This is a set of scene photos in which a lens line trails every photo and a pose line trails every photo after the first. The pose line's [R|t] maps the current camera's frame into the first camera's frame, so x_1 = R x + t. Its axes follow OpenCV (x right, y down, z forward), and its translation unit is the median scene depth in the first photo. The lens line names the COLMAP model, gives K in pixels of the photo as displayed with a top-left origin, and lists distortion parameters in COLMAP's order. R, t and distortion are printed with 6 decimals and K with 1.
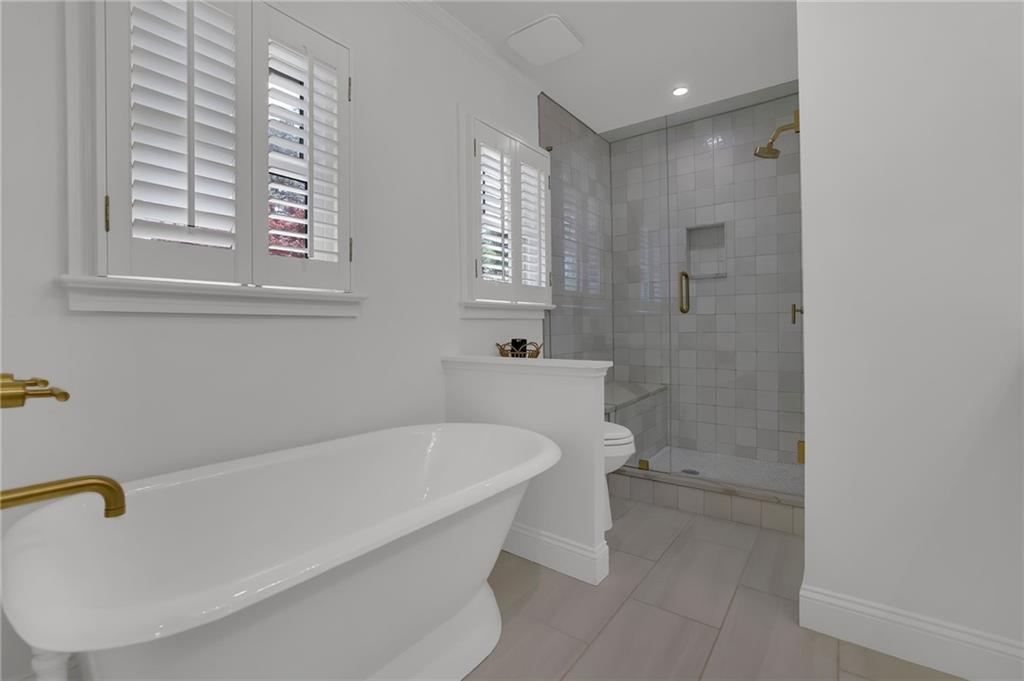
lens RADIAL K [[448.9, 0, 500.7], [0, 448.9, 326.7], [0, 0, 1]] dist [-0.022713, 0.003959]
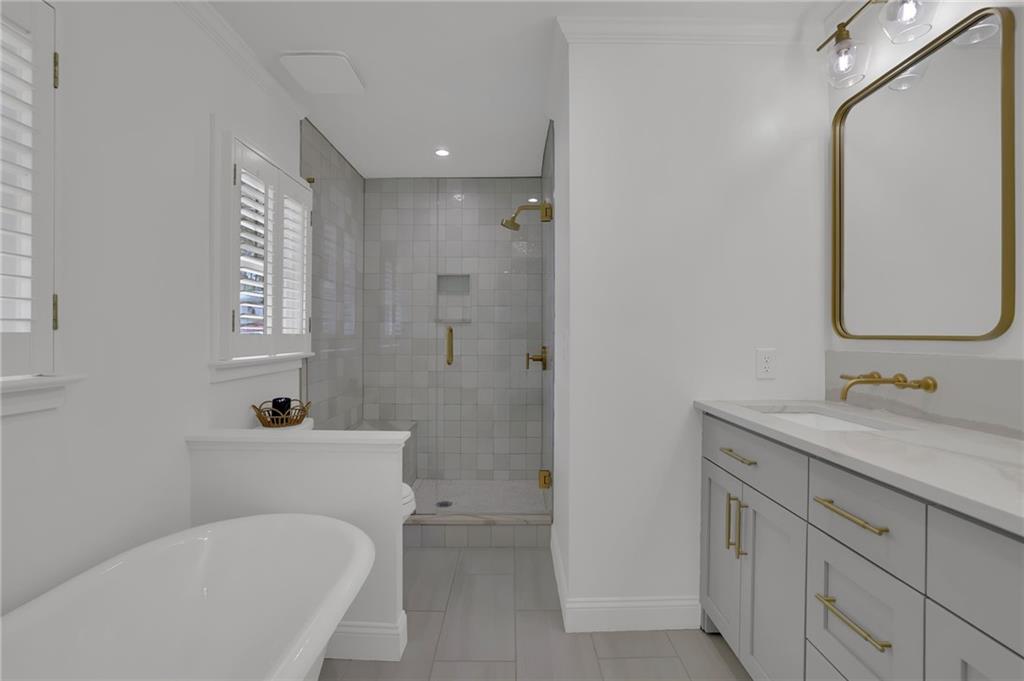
lens RADIAL K [[448.9, 0, 506.5], [0, 448.9, 339.3], [0, 0, 1]] dist [-0.022713, 0.003959]
pose [[0.802479, 0.002941, 0.596673, -0.121856], [-0.003888, 0.999992, 0.000300, -0.087378], [-0.596667, -0.002560, 0.802485, 0.047224]]
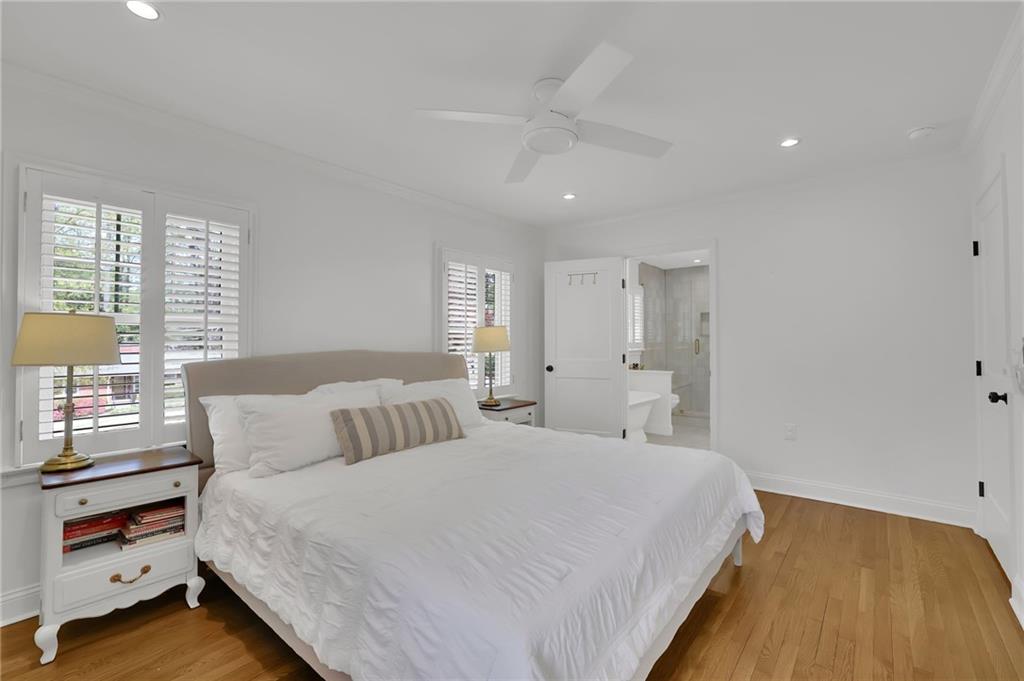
lens RADIAL K [[448.9, 0, 511.6], [0, 448.9, 335.0], [0, 0, 1]] dist [-0.022713, 0.003959]
pose [[0.999453, 0.002706, -0.032946, -0.604009], [-0.003082, 0.999930, -0.011382, -0.107398], [0.032913, 0.011477, 0.999392, -1.684935]]
